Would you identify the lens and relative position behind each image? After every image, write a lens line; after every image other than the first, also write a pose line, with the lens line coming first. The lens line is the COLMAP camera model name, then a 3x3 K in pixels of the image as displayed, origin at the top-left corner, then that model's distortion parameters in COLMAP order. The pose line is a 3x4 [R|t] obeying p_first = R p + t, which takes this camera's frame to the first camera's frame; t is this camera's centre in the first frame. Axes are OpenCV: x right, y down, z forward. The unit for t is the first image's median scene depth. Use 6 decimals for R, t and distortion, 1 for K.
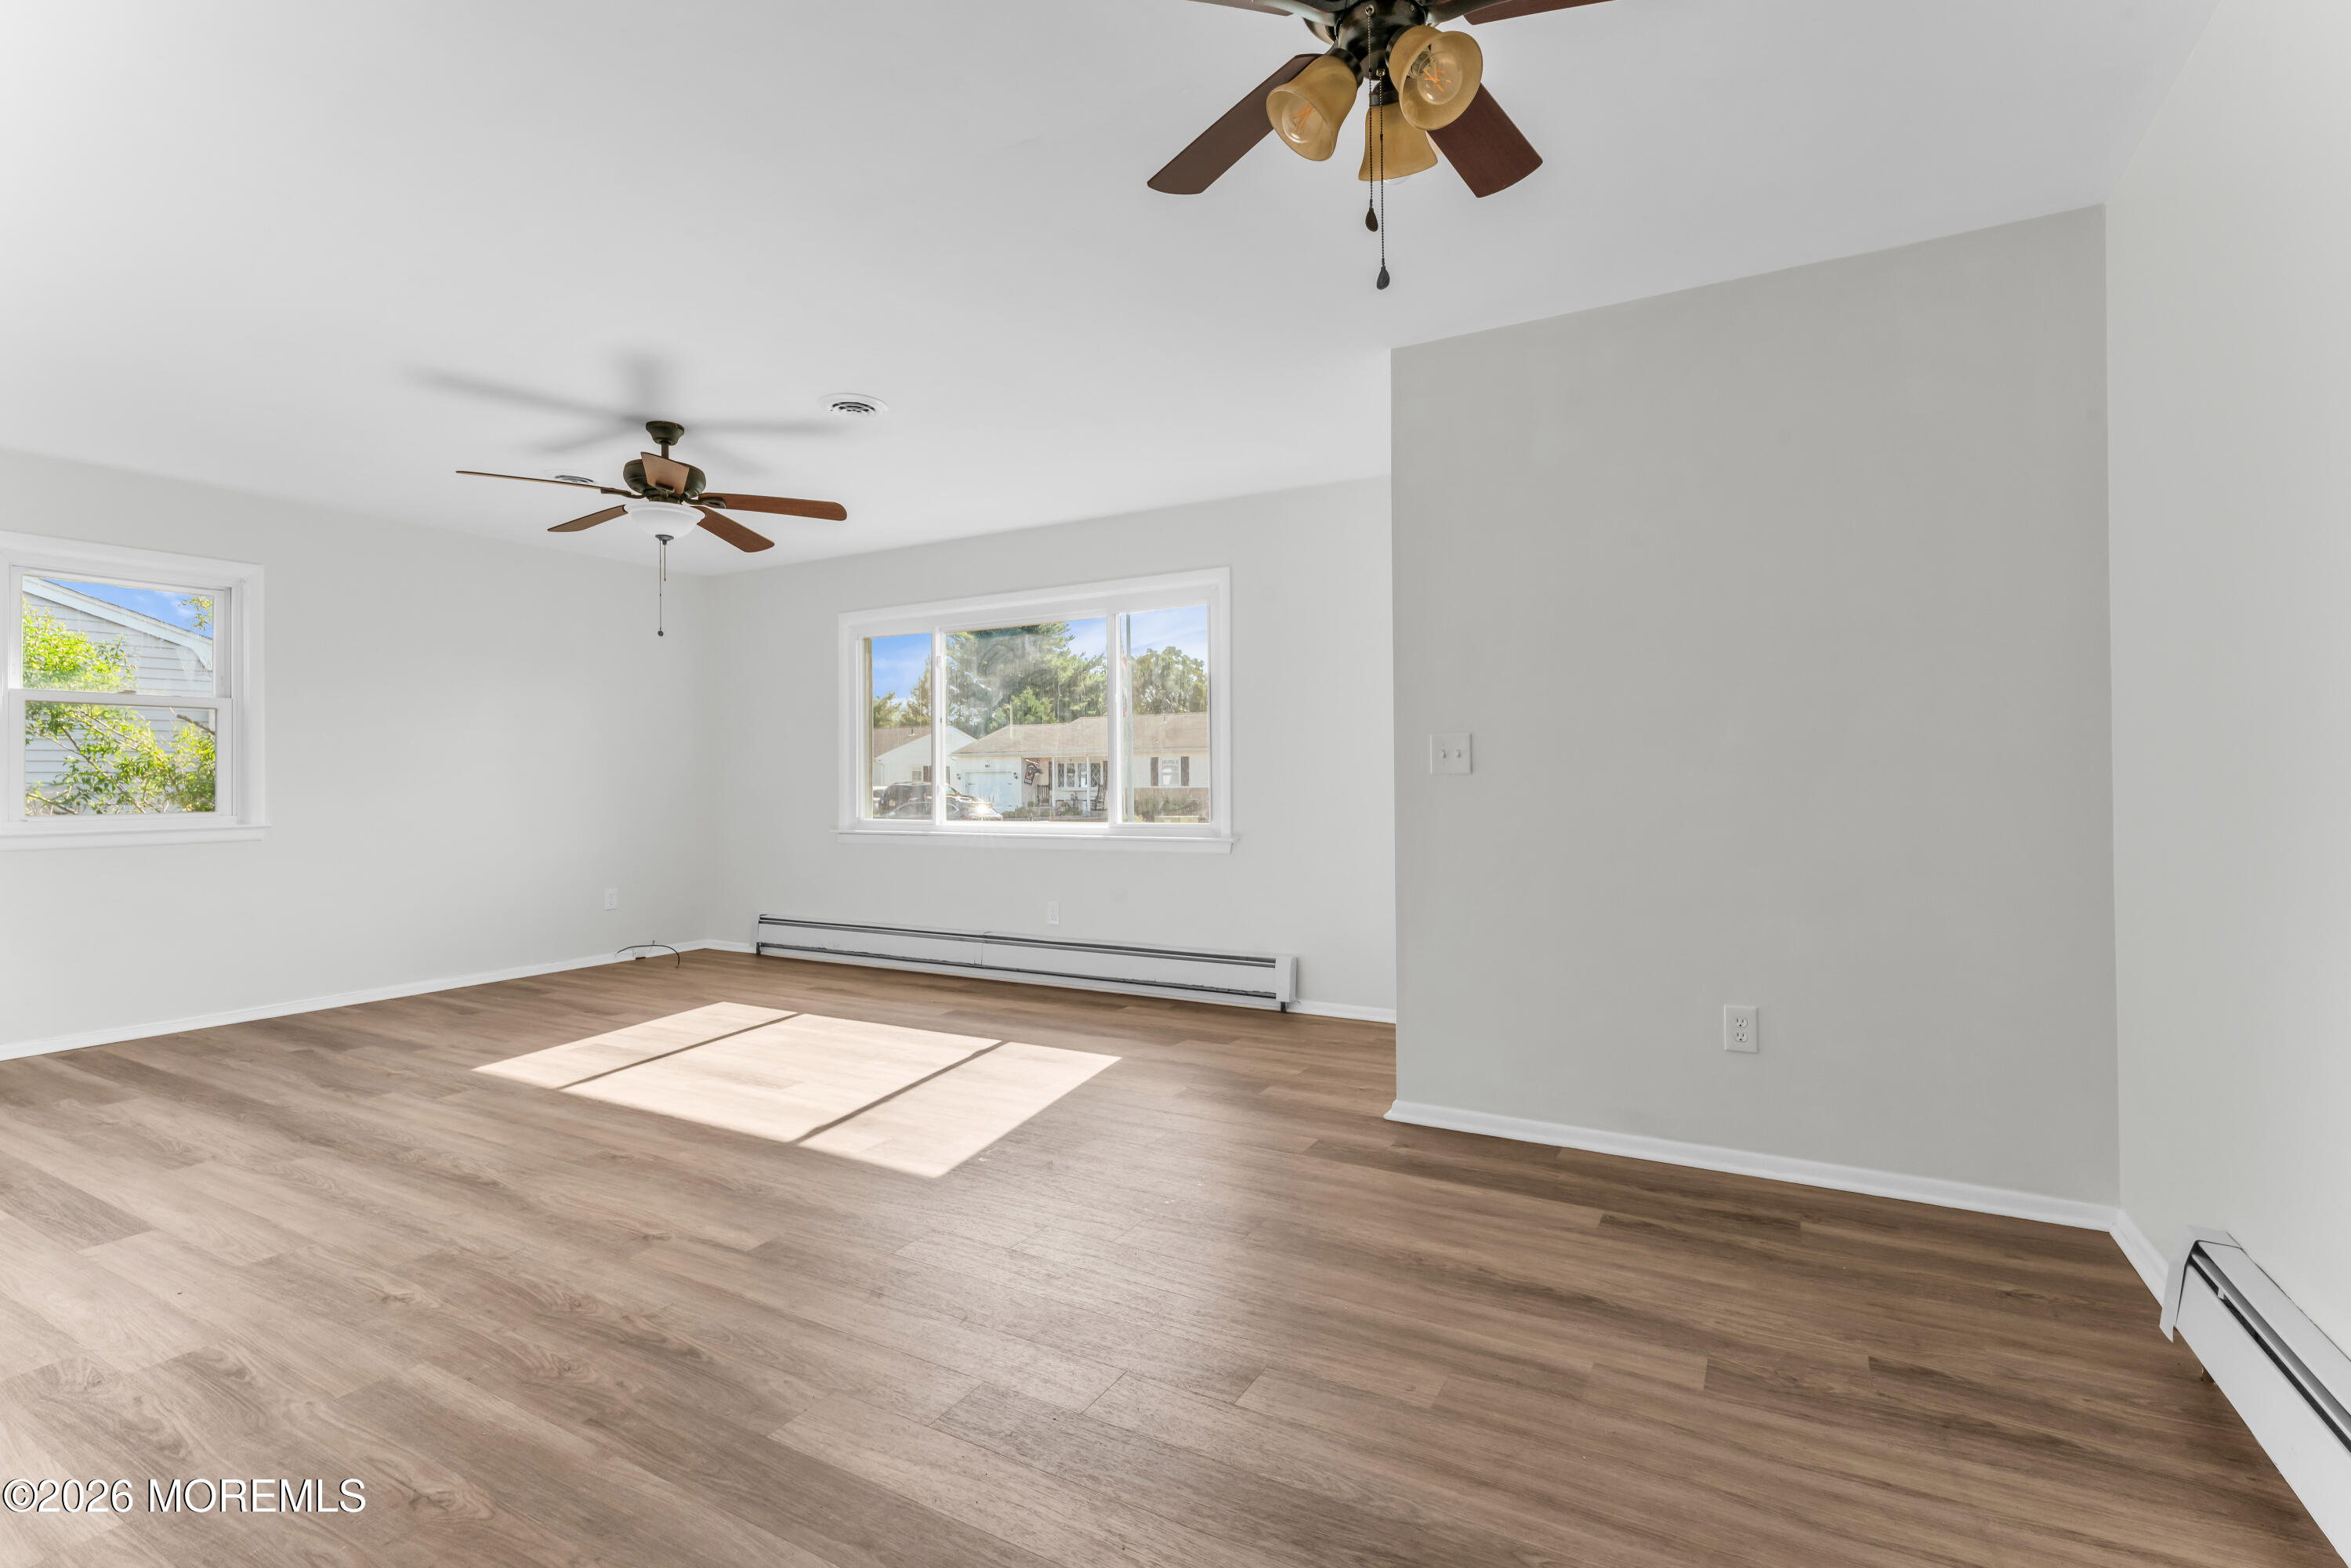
lens RADIAL K [[1071.5, 0, 1175.5], [0, 1071.5, 784.0], [0, 0, 1]] dist [-0.003059, -0.000820]
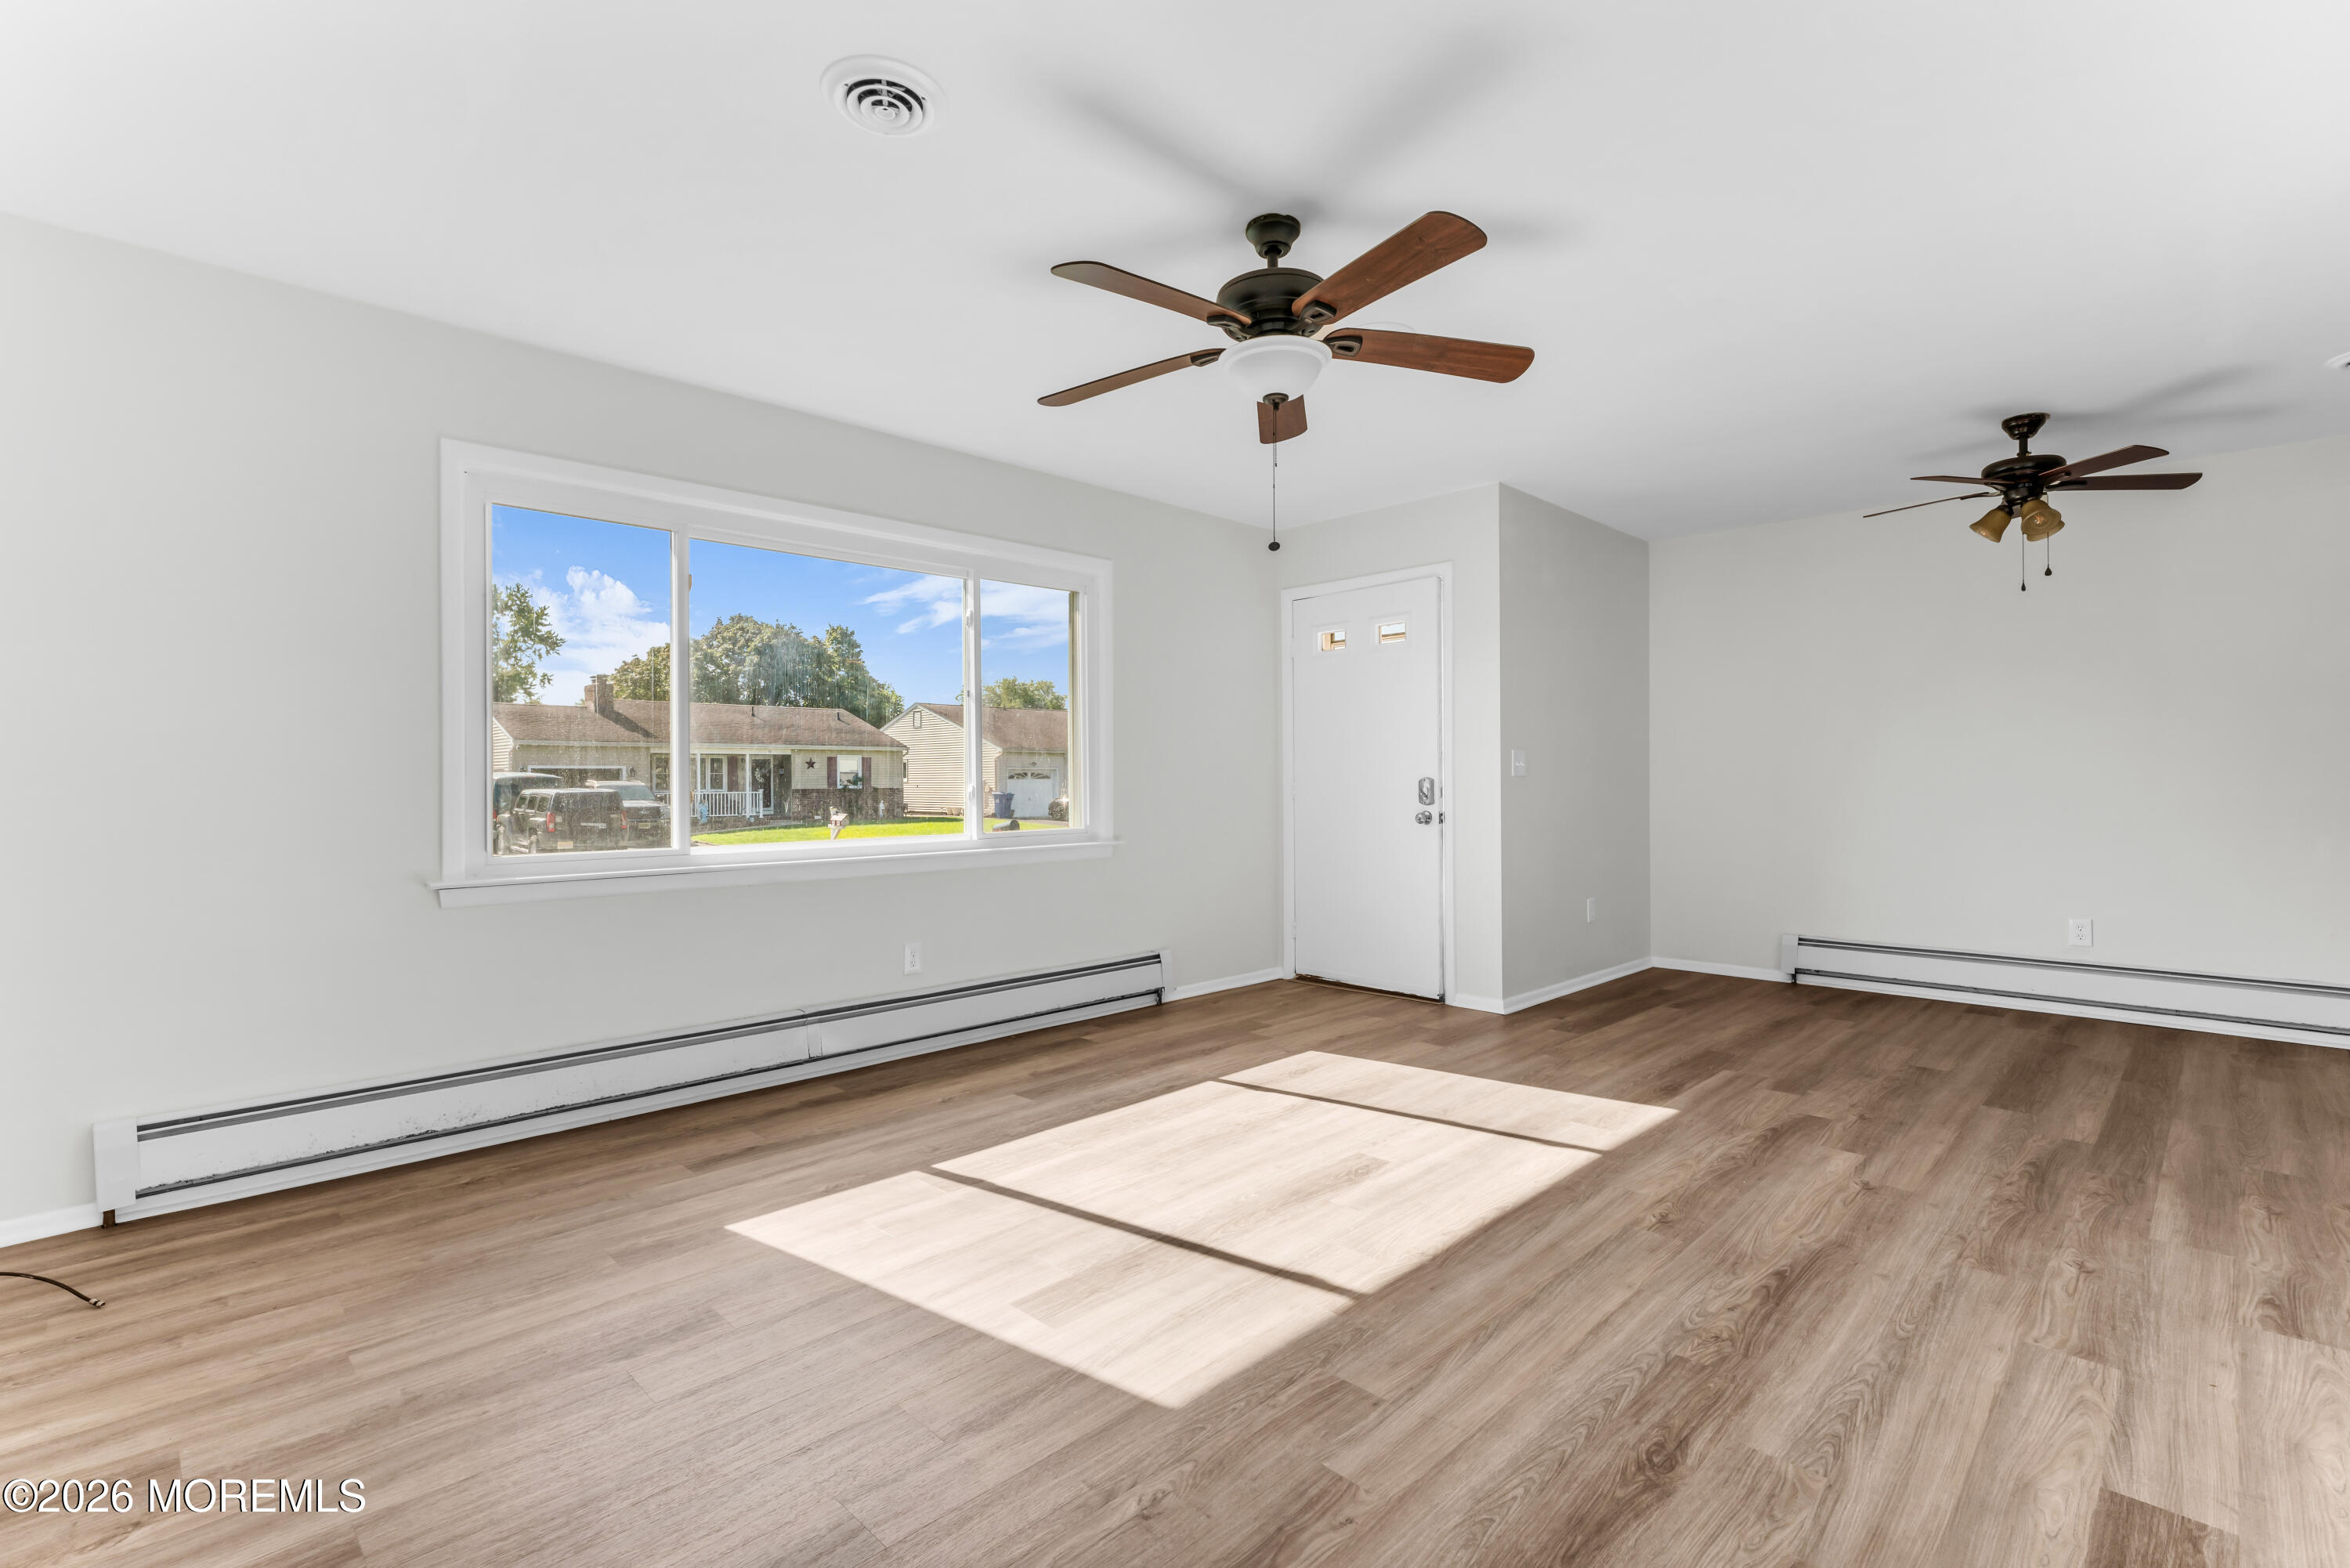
lens RADIAL K [[1063.5, 0, 1175.0], [0, 1063.5, 784.0], [0, 0, 1]] dist [-0.000315, -0.000486]
pose [[0.271198, 0.000904, 0.962523, -1.705128], [0.006288, 0.999977, -0.002711, 0.004737], [-0.962503, 0.006788, 0.271186, 1.356534]]
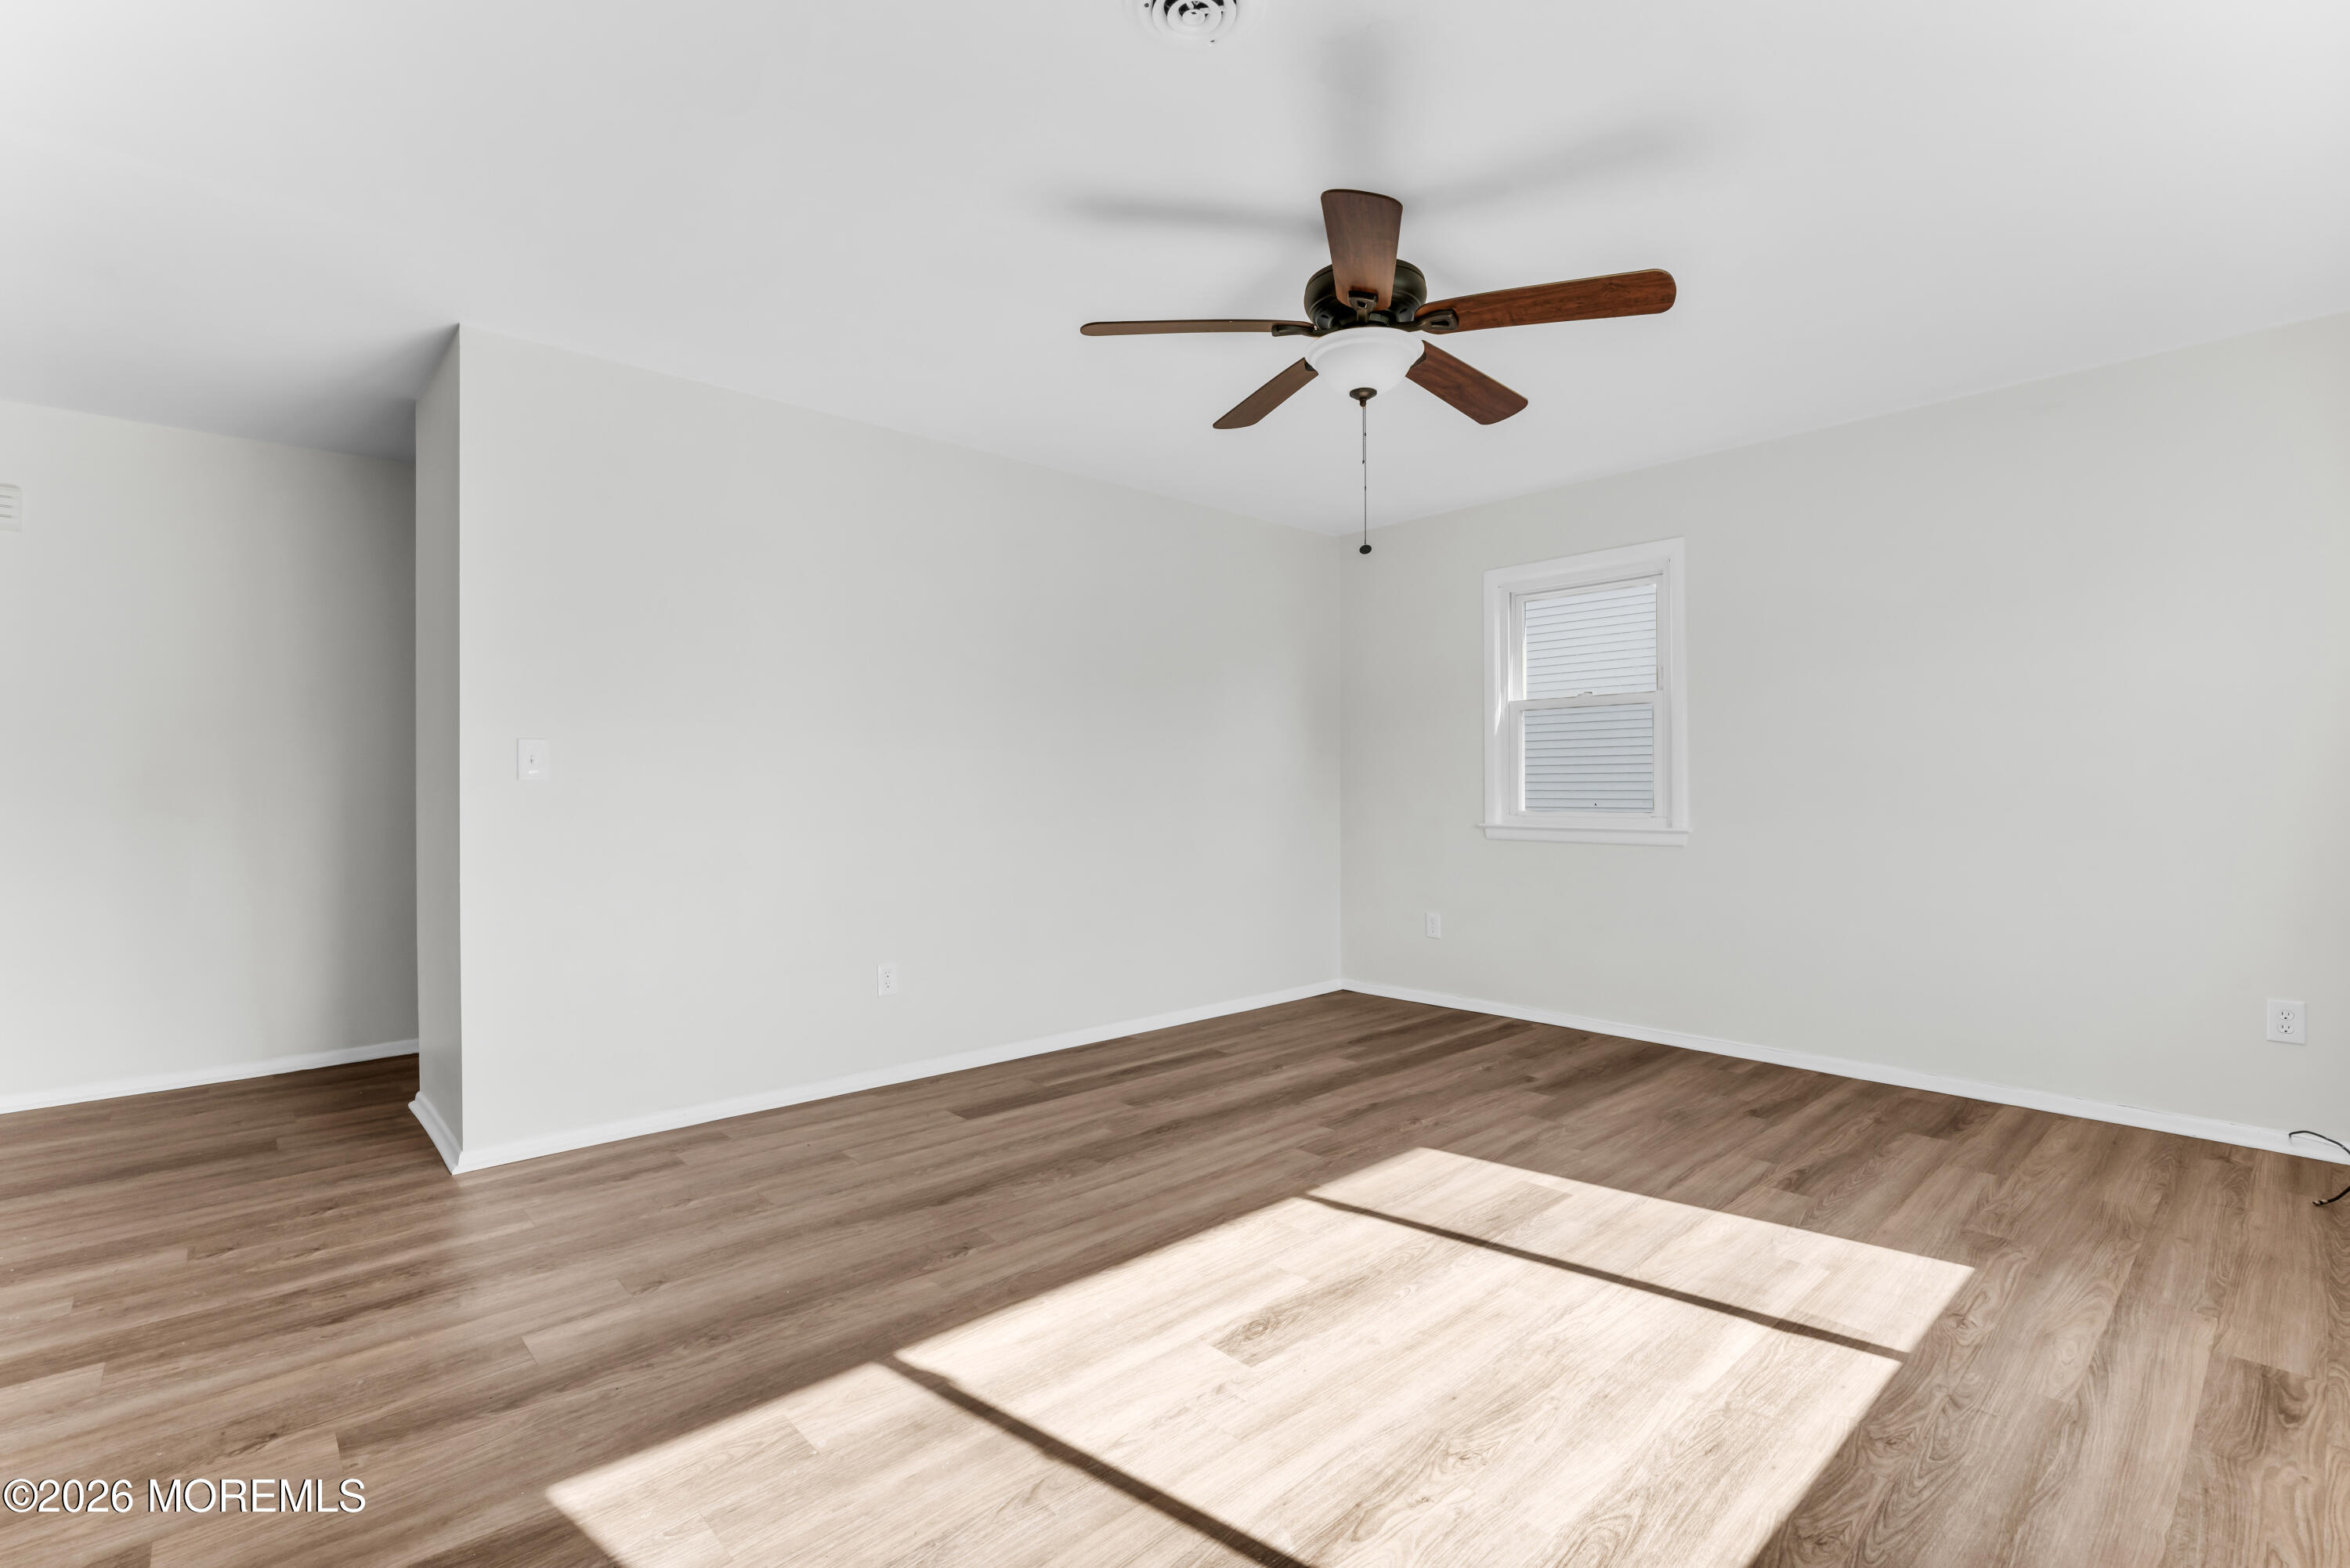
lens RADIAL K [[1071.0, 0, 1175.0], [0, 1071.0, 784.0], [0, 0, 1]] dist [-0.003059, -0.000820]
pose [[-0.314673, 0.006459, -0.949178, 0.231650], [0.001420, 0.999979, 0.006334, -0.011077], [0.949199, 0.000645, -0.314676, 1.672928]]
